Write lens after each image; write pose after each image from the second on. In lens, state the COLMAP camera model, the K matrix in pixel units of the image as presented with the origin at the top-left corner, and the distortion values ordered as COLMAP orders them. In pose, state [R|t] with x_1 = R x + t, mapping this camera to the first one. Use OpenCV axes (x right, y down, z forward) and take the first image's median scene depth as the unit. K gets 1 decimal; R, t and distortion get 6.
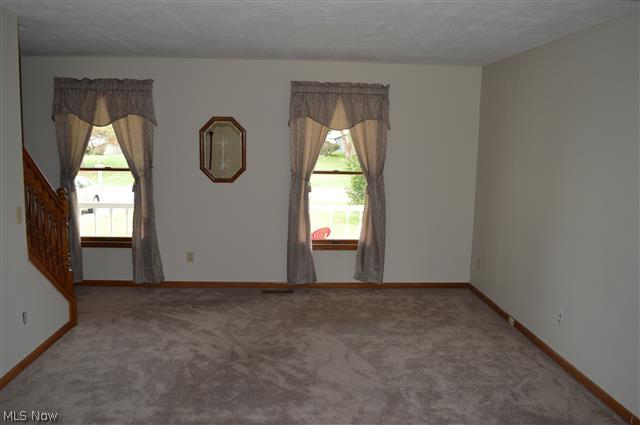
lens RADIAL K [[518.4, 0, 322.0], [0, 518.4, 210.6], [0, 0, 1]] dist [-0.073790, -0.000499]
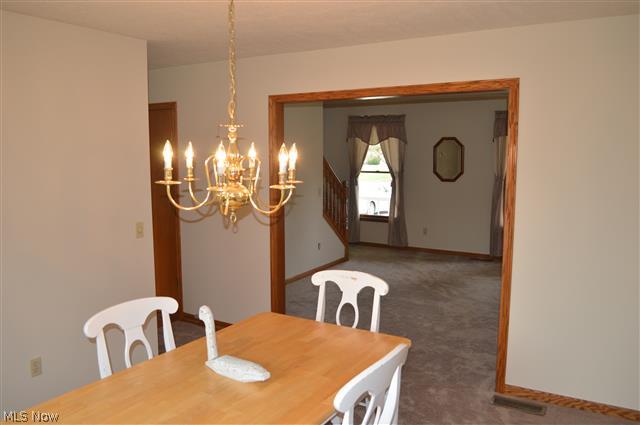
lens RADIAL K [[518.4, 0, 319.3], [0, 518.4, 212.8], [0, 0, 1]] dist [-0.073790, -0.000499]
pose [[0.829383, 0.047354, -0.556670, 0.334176], [-0.054985, 0.998483, 0.003015, 0.050802], [0.555968, 0.028107, 0.830728, -0.430218]]
